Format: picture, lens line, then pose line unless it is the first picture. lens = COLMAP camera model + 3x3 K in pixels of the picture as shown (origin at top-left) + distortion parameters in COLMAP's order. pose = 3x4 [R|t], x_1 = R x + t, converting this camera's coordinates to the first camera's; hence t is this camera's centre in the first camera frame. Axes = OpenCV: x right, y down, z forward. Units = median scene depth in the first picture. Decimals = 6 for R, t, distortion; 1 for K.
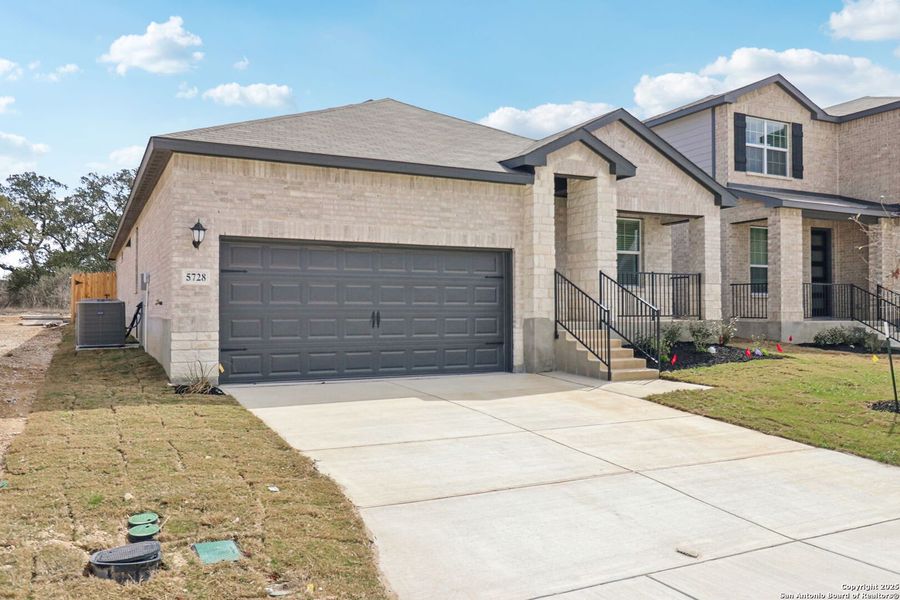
lens RADIAL K [[712.1, 0, 450.0], [0, 712.1, 300.0], [0, 0, 1]] dist [0.007125, 0.004462]
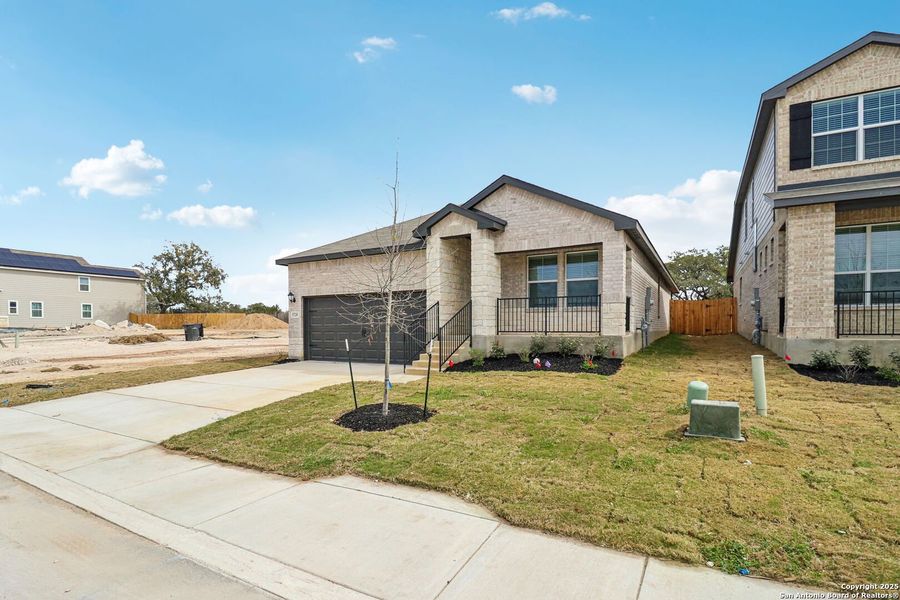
lens RADIAL K [[452.2, 0, 449.3], [0, 452.2, 339.4], [0, 0, 1]] dist [-0.002544, -0.001063]
pose [[0.546030, 0.020213, -0.837522, 1.000139], [0.018148, 0.999189, 0.035947, 0.004890], [0.837569, -0.034827, 0.545220, 0.496993]]
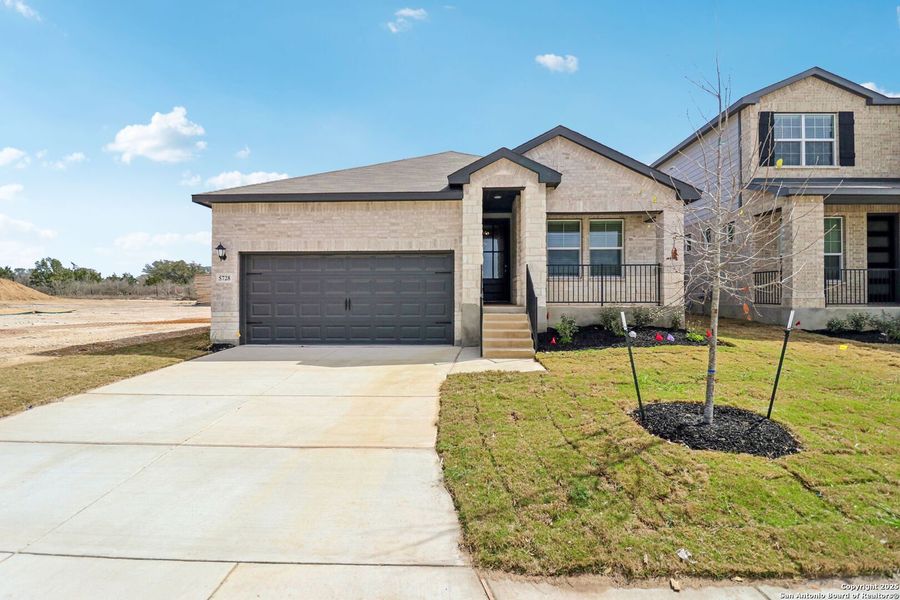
lens RADIAL K [[439.2, 0, 450.0], [0, 439.2, 300.0], [0, 0, 1]] dist [0.001367, -0.014476]
pose [[0.873099, 0.001075, -0.487541, 0.485762], [0.009329, 0.999778, 0.018910, 0.003360], [0.487453, -0.021059, 0.872895, 0.306958]]
